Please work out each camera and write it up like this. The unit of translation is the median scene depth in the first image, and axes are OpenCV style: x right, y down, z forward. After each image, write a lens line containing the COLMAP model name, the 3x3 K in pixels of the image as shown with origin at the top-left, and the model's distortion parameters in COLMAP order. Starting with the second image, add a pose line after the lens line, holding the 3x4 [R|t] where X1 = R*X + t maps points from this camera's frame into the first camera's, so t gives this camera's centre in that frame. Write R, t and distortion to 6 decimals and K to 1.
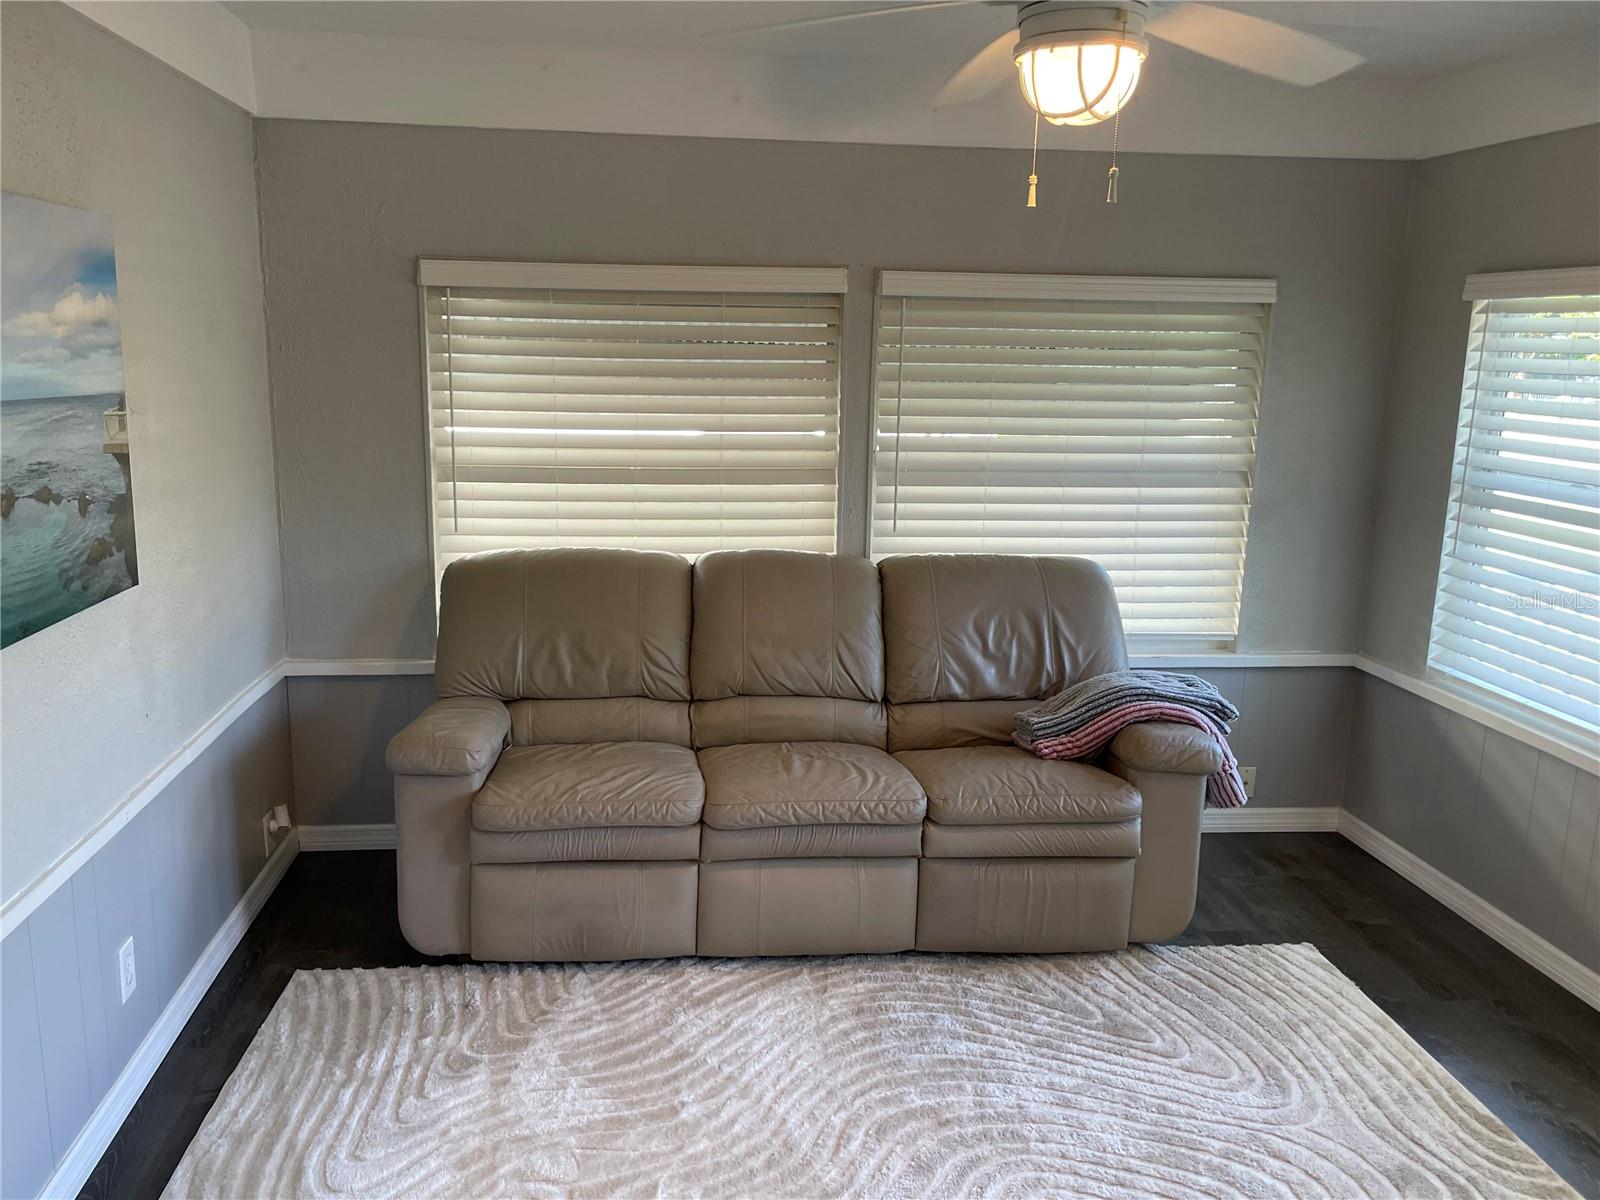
lens RADIAL K [[1251.6, 0, 796.2], [0, 1251.6, 604.7], [0, 0, 1]] dist [0.058704, 0.001139]
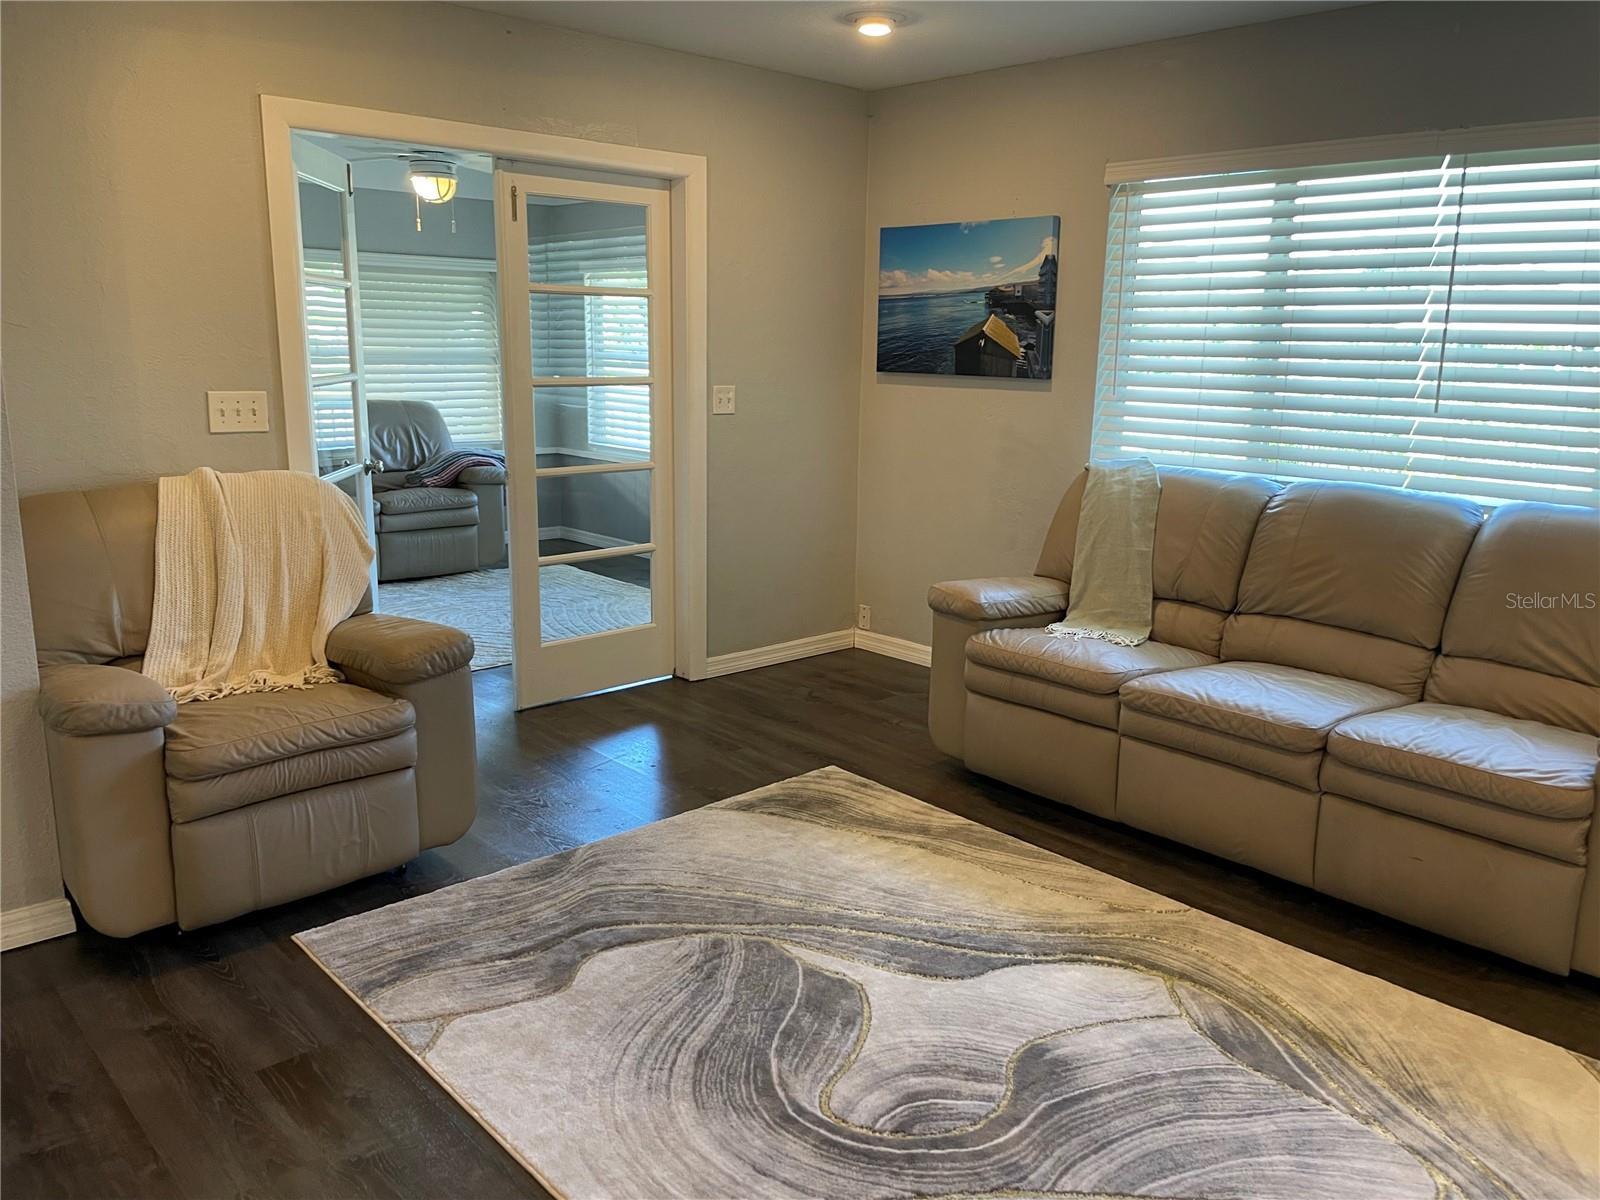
lens RADIAL K [[1216.4, 0, 804.2], [0, 1216.4, 599.8], [0, 0, 1]] dist [0.015637, 0.001883]
pose [[0.810898, -0.136292, 0.569094, -0.435394], [0.123407, 0.990457, 0.061363, 0.239257], [-0.572027, 0.020471, 0.819980, -0.935421]]
